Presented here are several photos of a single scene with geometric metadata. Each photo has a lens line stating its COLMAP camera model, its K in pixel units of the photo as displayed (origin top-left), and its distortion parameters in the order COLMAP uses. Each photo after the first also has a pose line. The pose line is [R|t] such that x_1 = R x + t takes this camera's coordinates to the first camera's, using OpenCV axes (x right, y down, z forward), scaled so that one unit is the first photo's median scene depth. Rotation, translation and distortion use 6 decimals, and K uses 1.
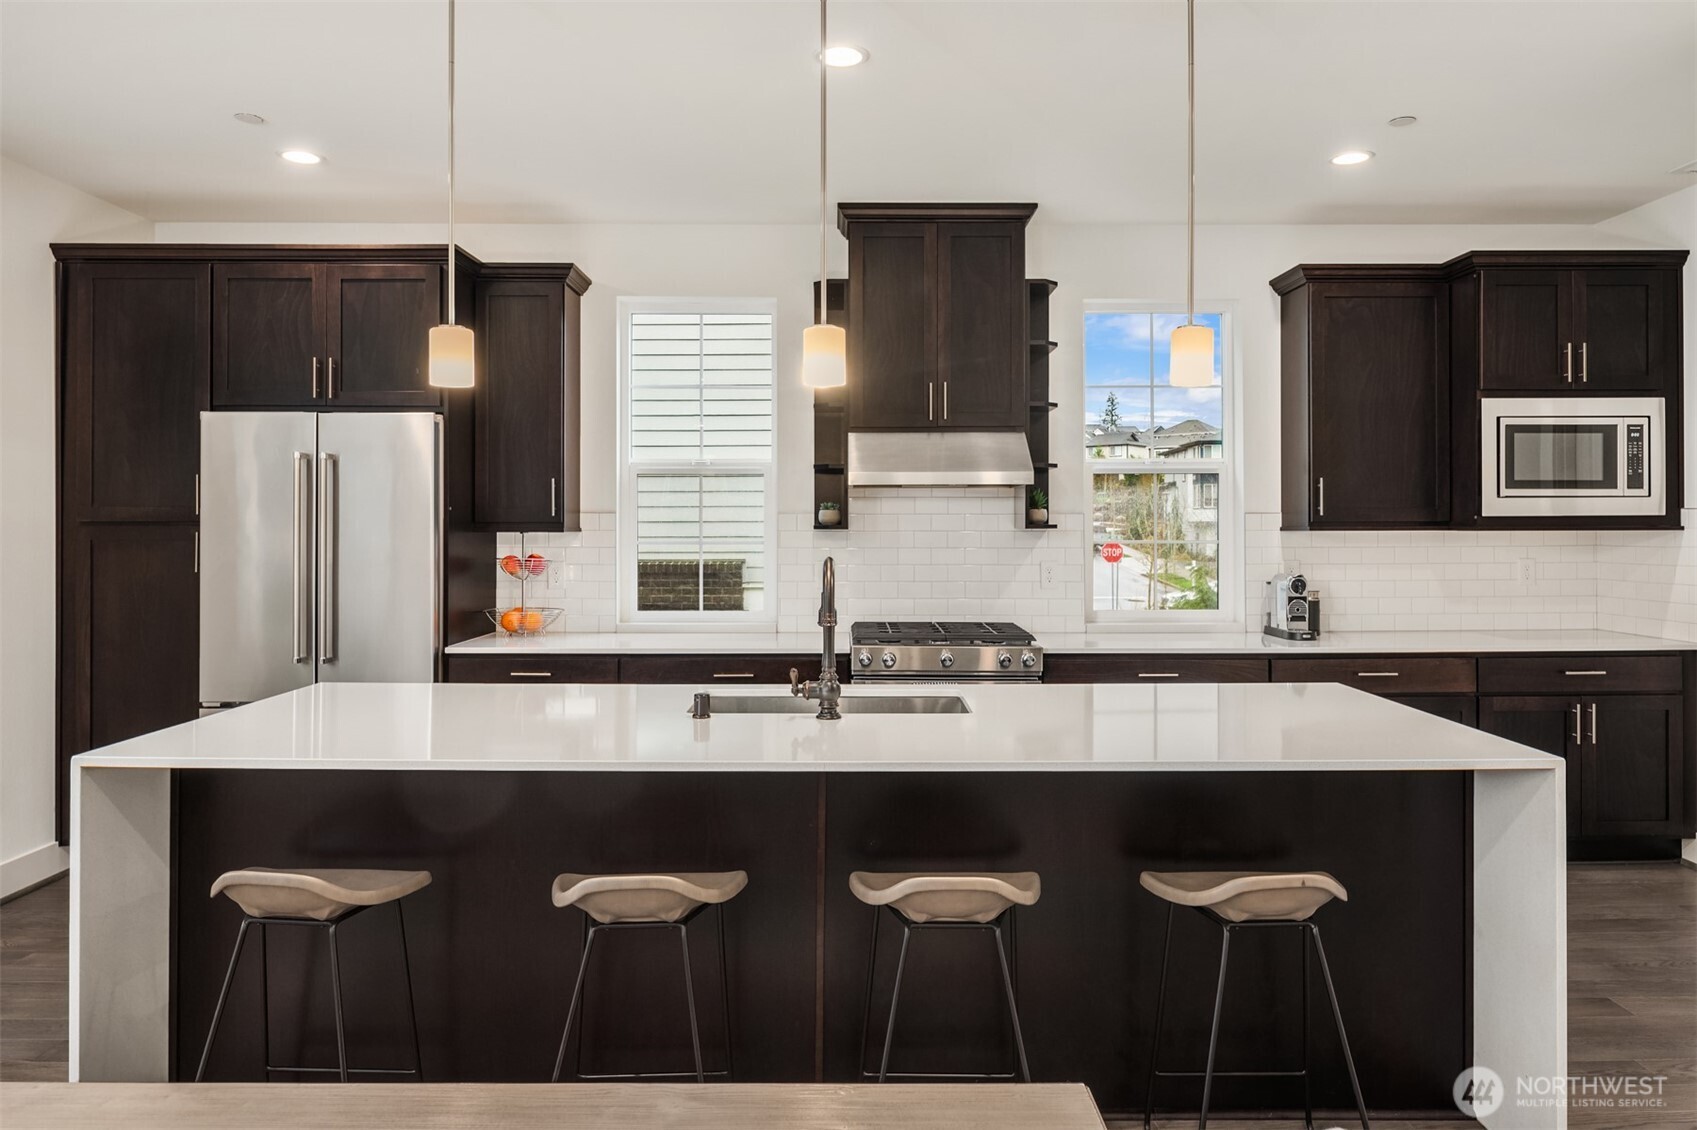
lens RADIAL K [[1104.3, 0, 823.3], [0, 1104.3, 516.4], [0, 0, 1]] dist [-0.005472, -0.002177]
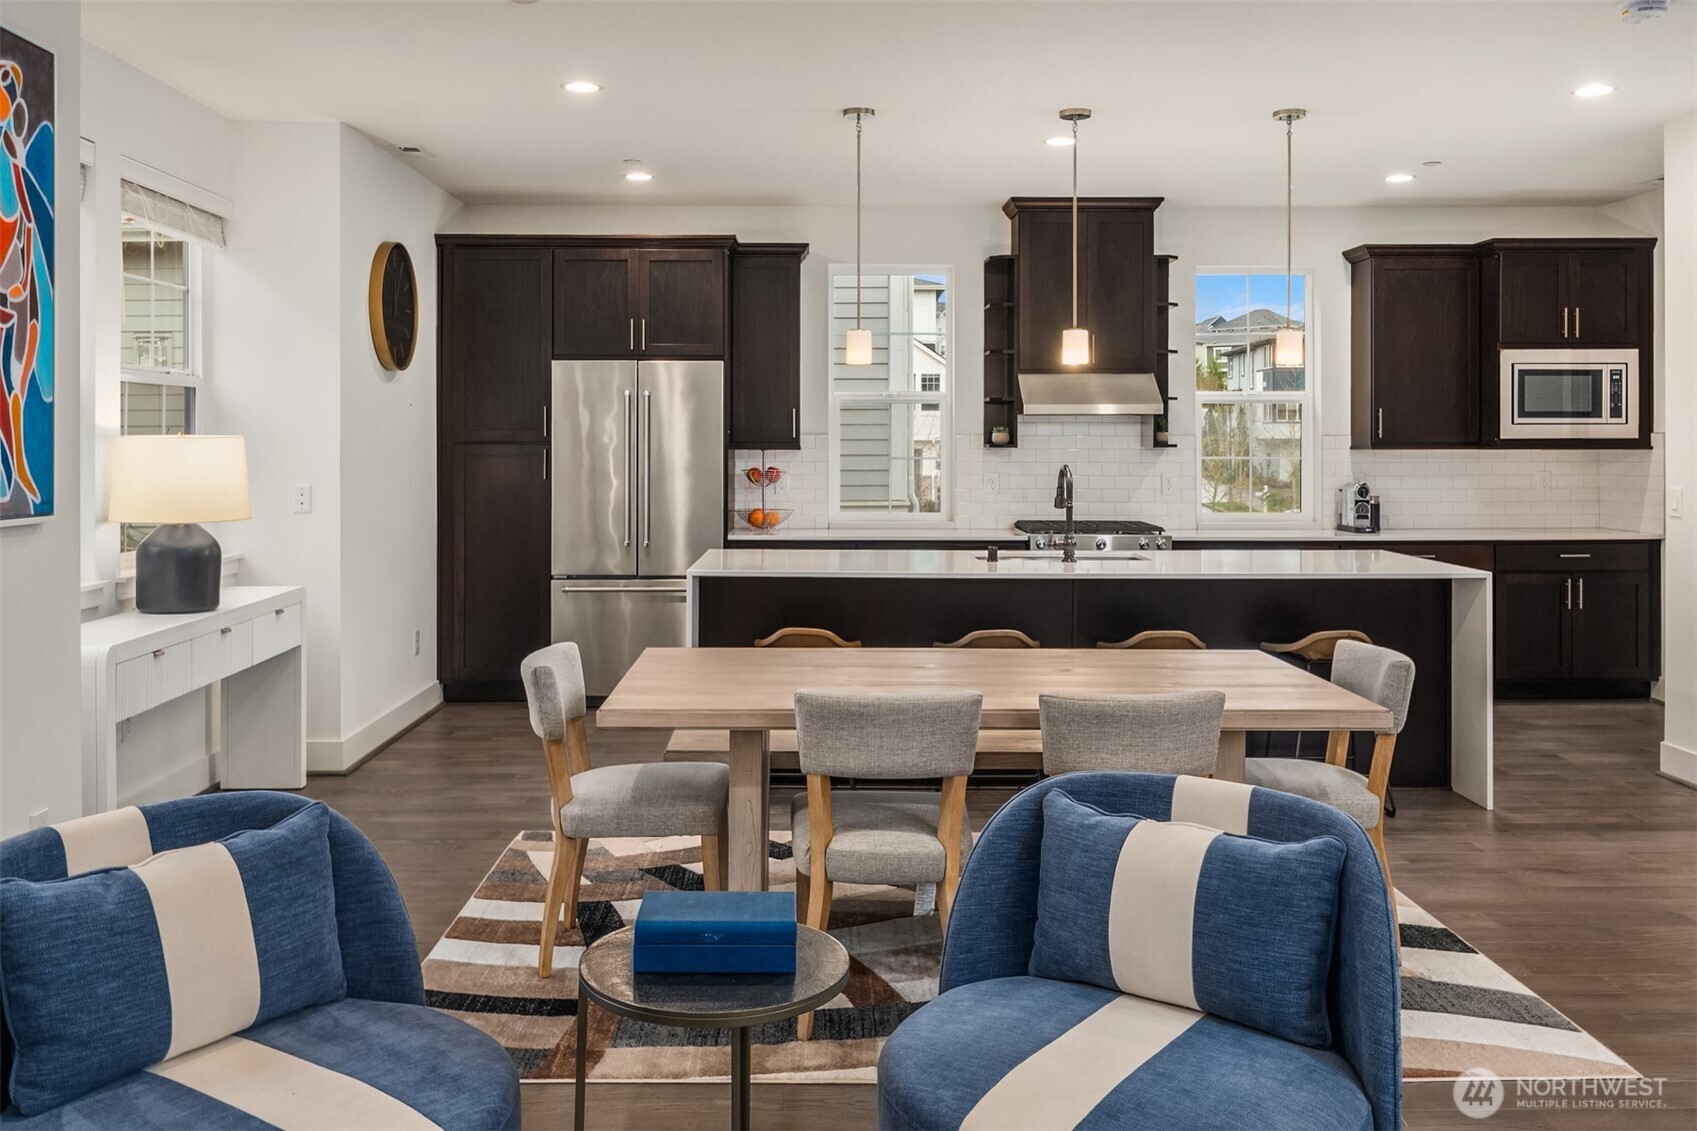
lens RADIAL K [[1459.9, 0, 784.7], [0, 1459.9, 437.7], [0, 0, 1]] dist [-0.004674, 0.013362]
pose [[0.999965, 0.001271, 0.008271, -0.269853], [-0.001307, 0.999990, 0.004281, -0.007274], [-0.008266, -0.004292, 0.999957, -0.727111]]
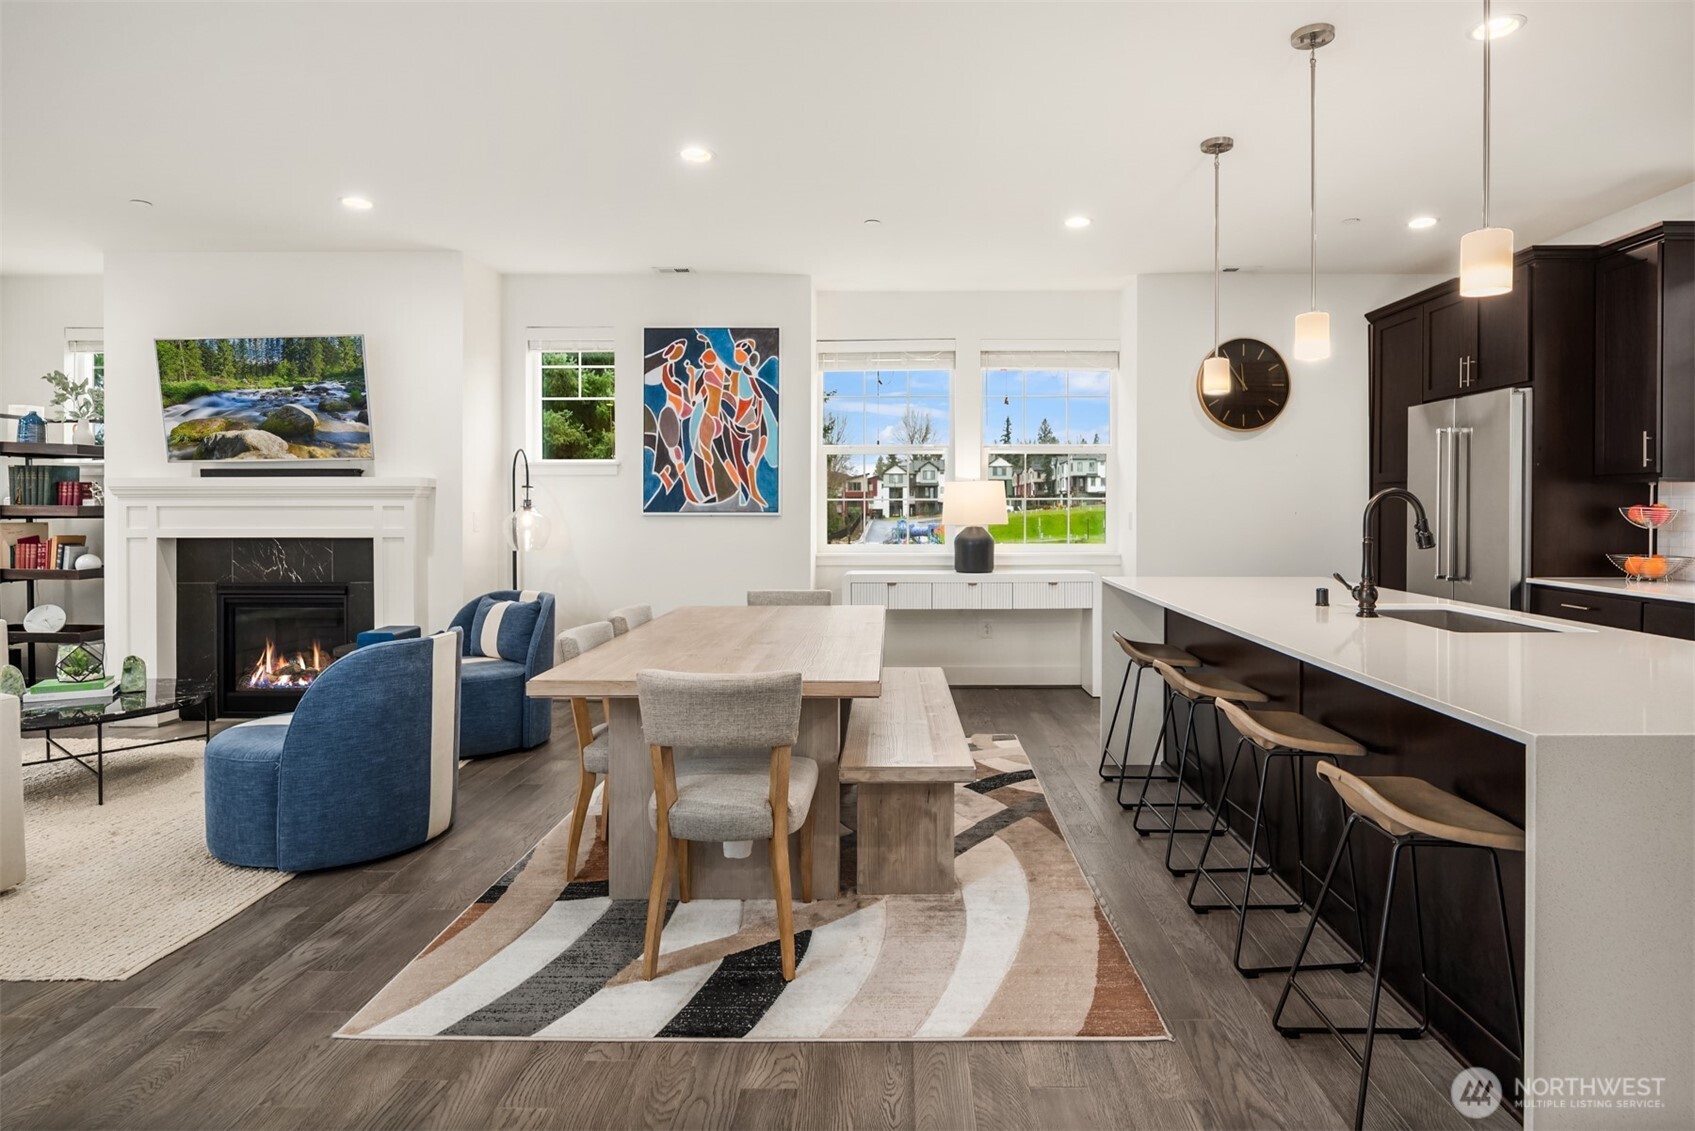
lens RADIAL K [[923.9, 0, 856.2], [0, 923.9, 499.3], [0, 0, 1]] dist [0.000149, 0.000176]
pose [[-0.013596, -0.007578, -0.999879, 0.640226], [0.004646, 0.999960, -0.007642, 0.032722], [0.999897, -0.004750, -0.013560, 0.247699]]
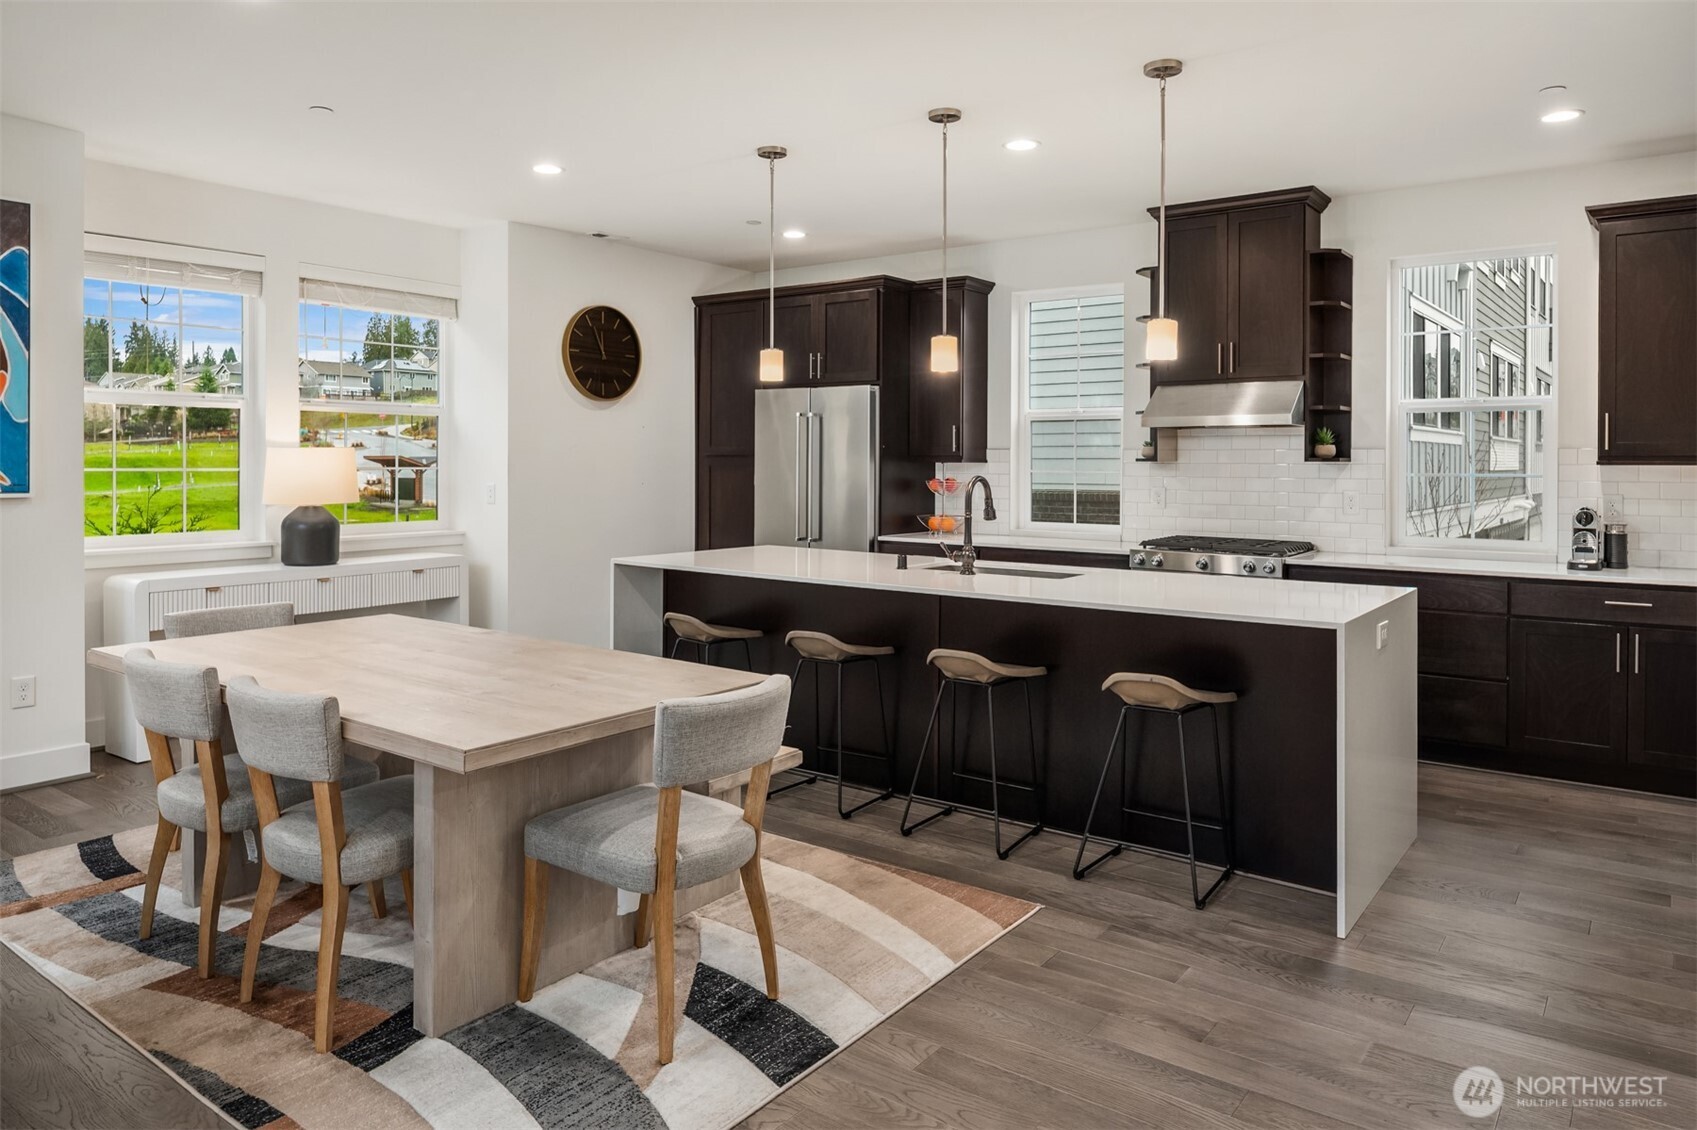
lens RADIAL K [[1104.3, 0, 829.6], [0, 1104.3, 445.1], [0, 0, 1]] dist [-0.005472, -0.002177]
pose [[0.792046, -0.006266, -0.610429, 0.509184], [-0.000689, 0.999938, -0.011158, 0.007327], [0.610461, 0.009259, 0.791992, -0.247370]]
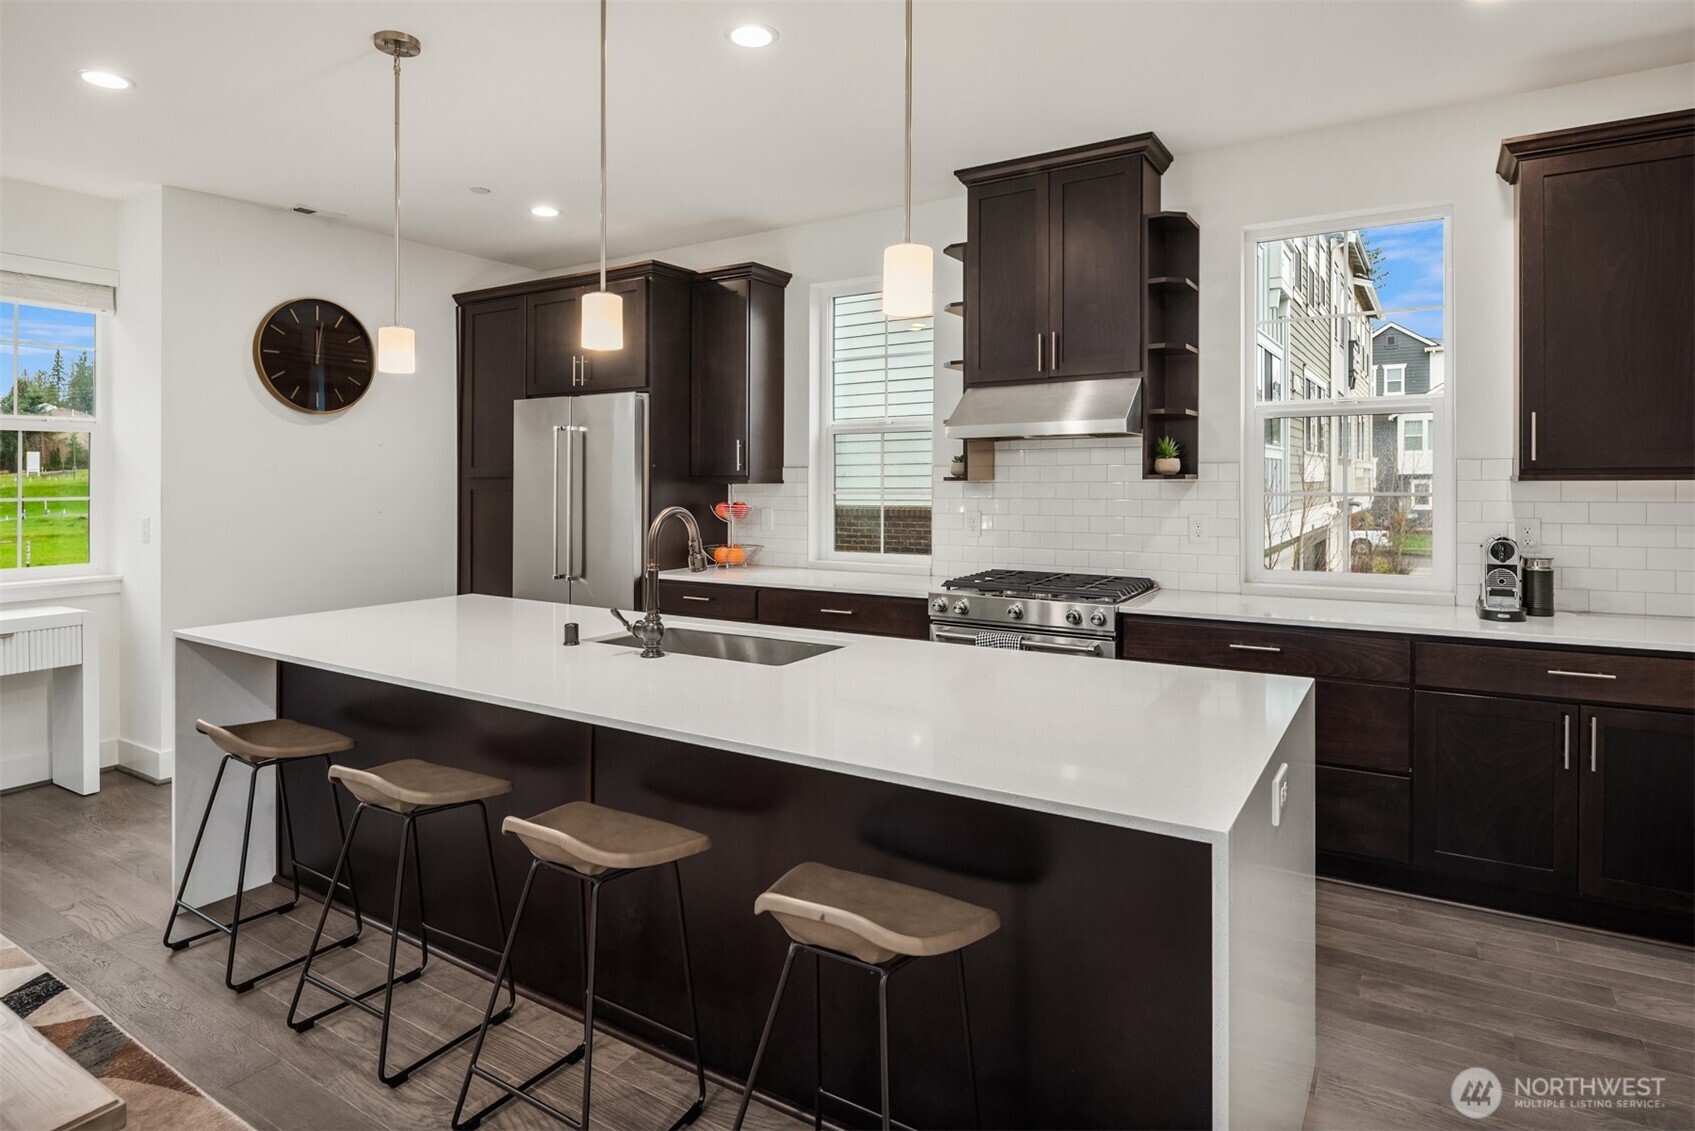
lens RADIAL K [[923.9, 0, 826.5], [0, 923.9, 481.4], [0, 0, 1]] dist [0.000149, 0.000176]
pose [[0.837304, -0.003898, -0.546723, 0.395221], [0.009443, 0.999929, 0.007333, 0.004703], [0.546656, -0.011302, 0.837281, 0.195201]]
